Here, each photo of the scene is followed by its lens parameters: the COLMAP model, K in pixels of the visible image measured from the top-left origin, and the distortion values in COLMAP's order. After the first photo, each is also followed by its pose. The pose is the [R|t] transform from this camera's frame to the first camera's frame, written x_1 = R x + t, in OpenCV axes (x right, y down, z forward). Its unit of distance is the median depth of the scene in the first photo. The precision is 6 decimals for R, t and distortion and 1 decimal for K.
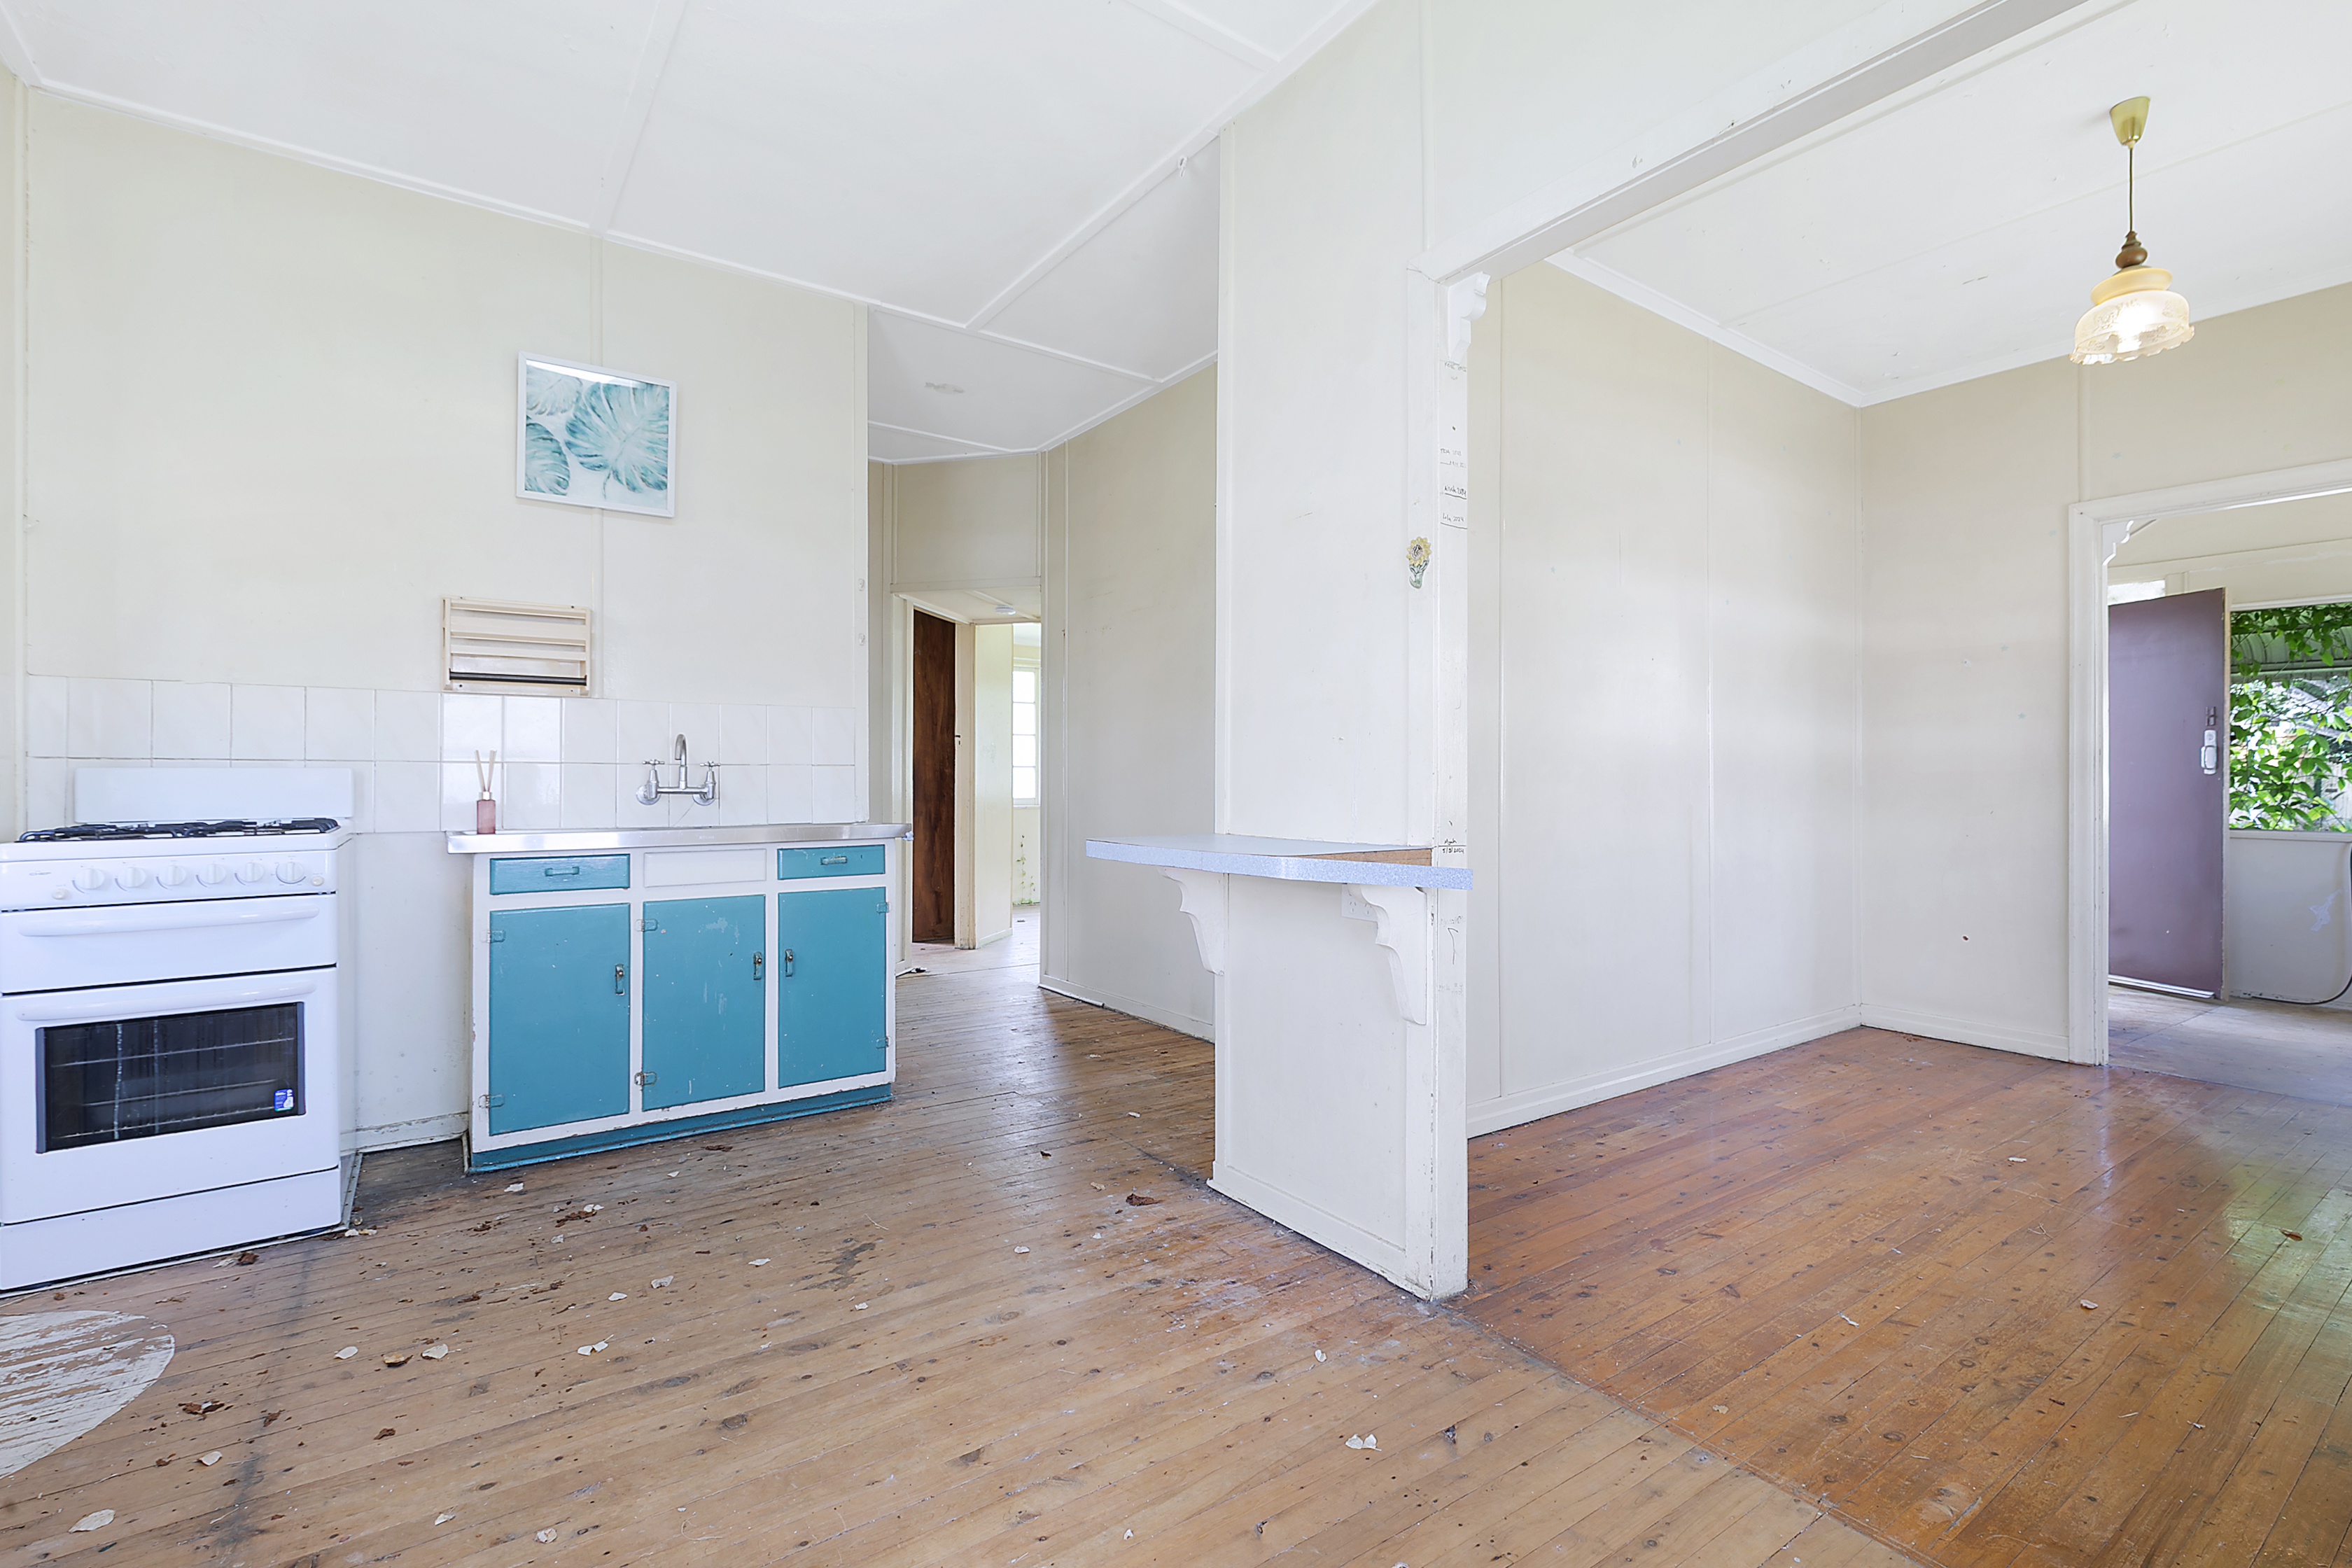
lens RADIAL K [[1053.1, 0, 1181.5], [0, 1053.1, 767.2], [0, 0, 1]] dist [-0.000203, 0.000697]
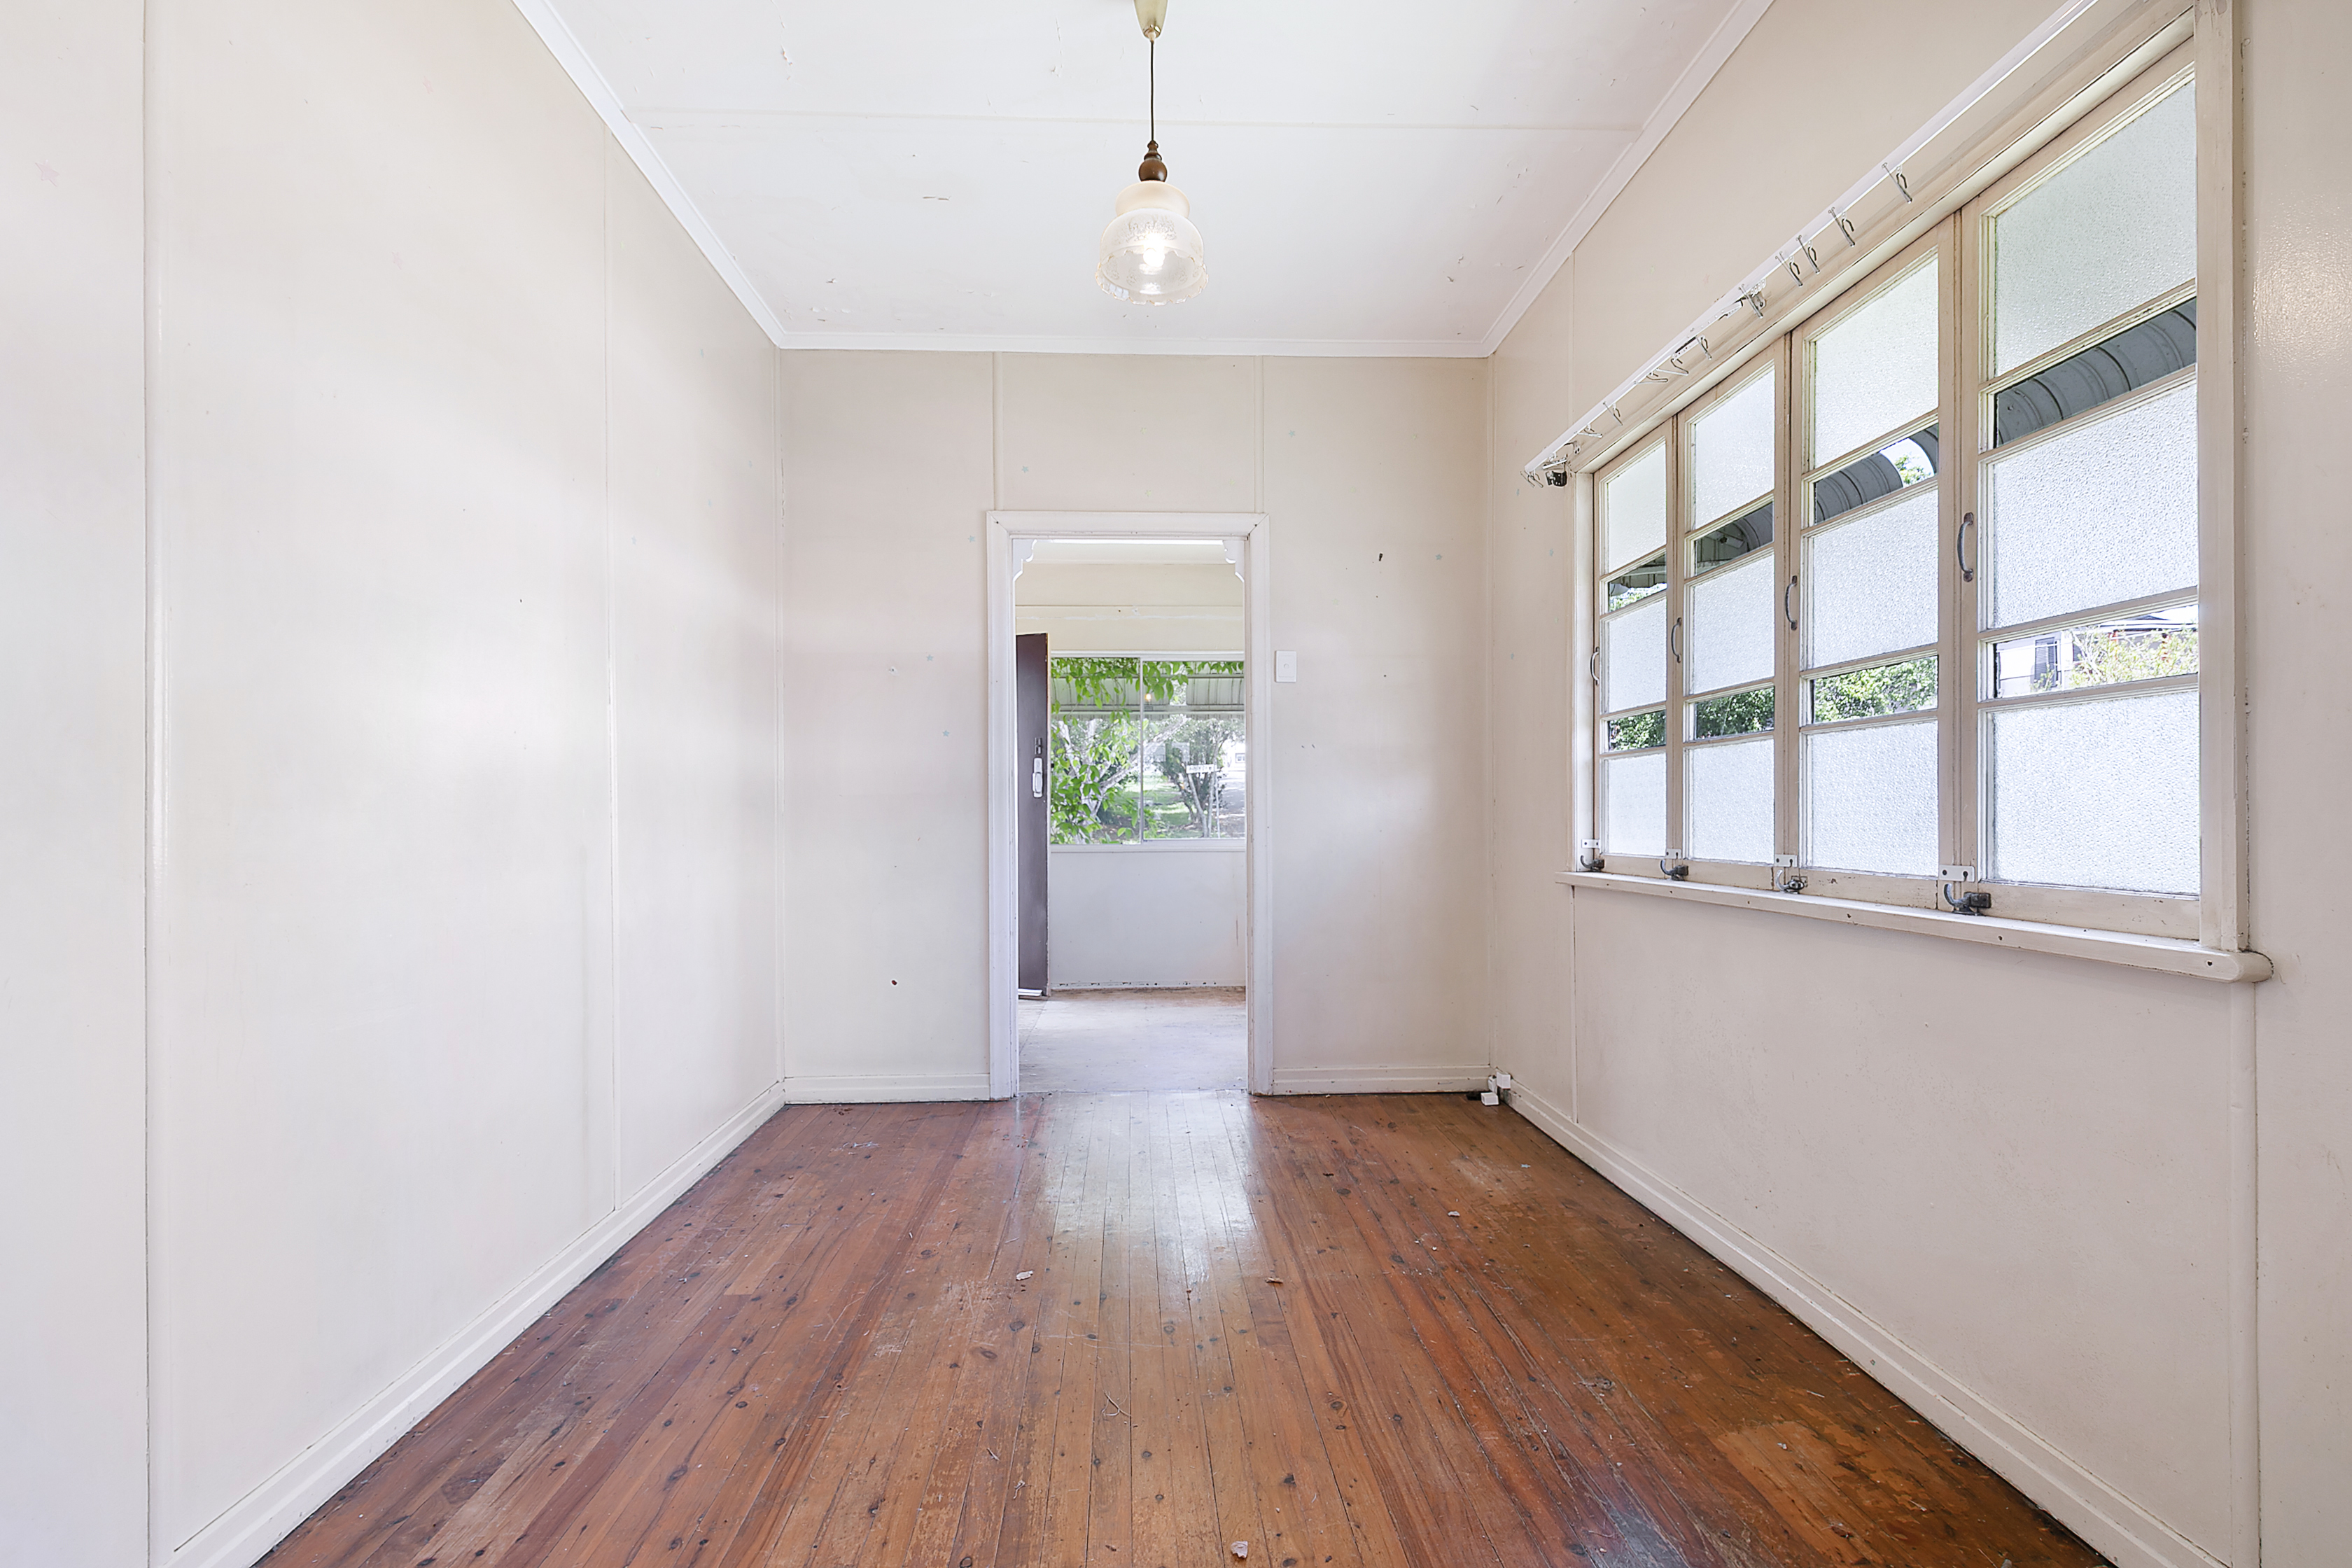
lens RADIAL K [[1053.1, 0, 1186.1], [0, 1053.1, 786.3], [0, 0, 1]] dist [-0.000203, 0.000697]
pose [[0.529857, 0.004485, 0.848075, 0.135043], [0.006158, 0.999939, -0.009135, 0.008227], [-0.848065, 0.010062, 0.529797, 0.350402]]
